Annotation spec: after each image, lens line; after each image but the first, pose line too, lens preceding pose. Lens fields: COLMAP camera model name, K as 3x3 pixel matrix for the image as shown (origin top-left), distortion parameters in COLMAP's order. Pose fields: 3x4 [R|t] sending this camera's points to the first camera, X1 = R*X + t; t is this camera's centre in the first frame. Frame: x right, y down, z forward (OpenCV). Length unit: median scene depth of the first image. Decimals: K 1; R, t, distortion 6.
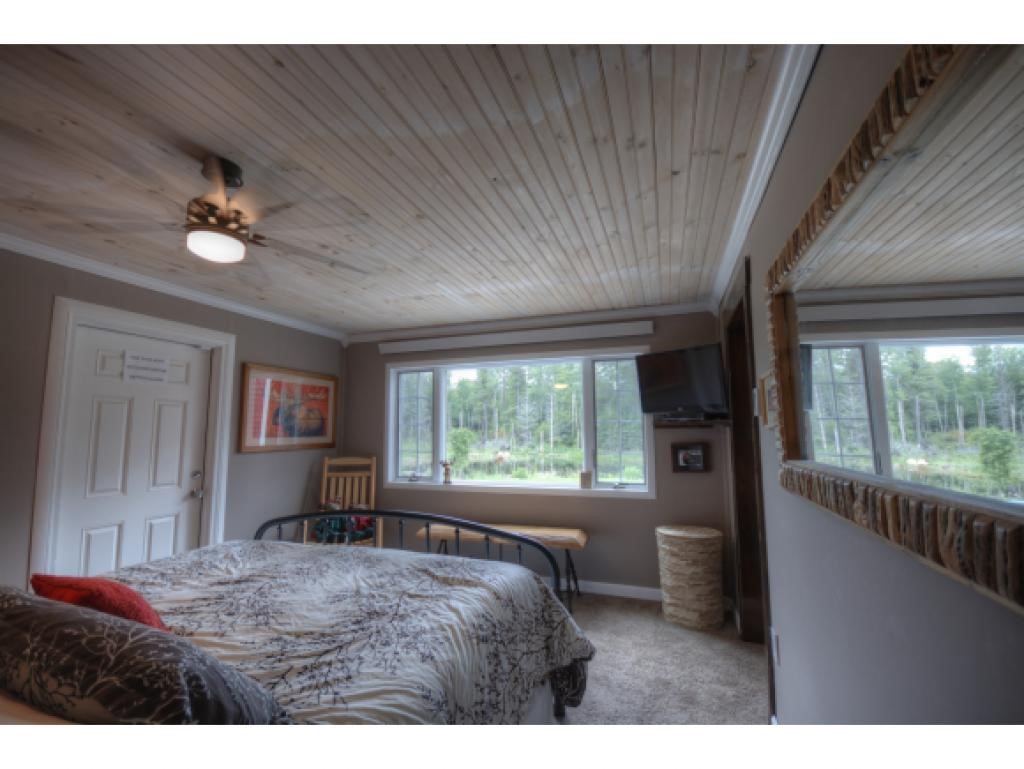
lens RADIAL K [[446.7, 0, 512.0], [0, 446.7, 386.4], [0, 0, 1]] dist [0.008574, -0.000361]
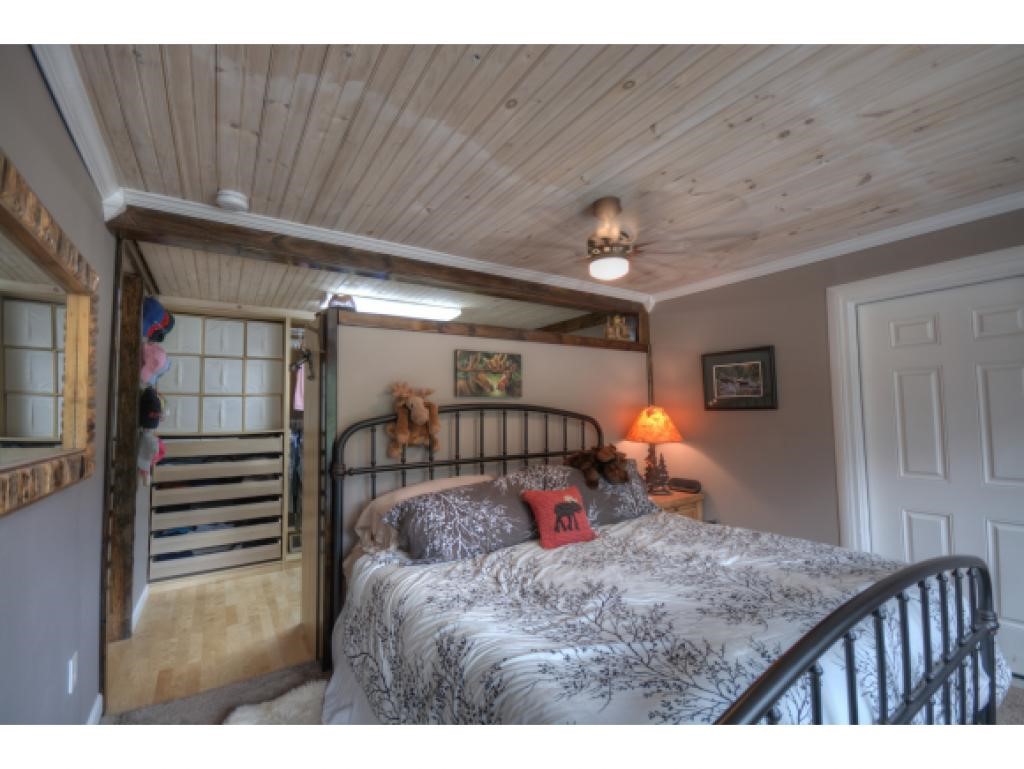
lens RADIAL K [[446.7, 0, 512.0], [0, 446.7, 387.0], [0, 0, 1]] dist [0.008574, -0.000361]
pose [[-0.605956, -0.031528, -0.794873, 0.434991], [0.096564, 0.988910, -0.112838, 0.119821], [0.789615, -0.145131, -0.596192, 1.288304]]
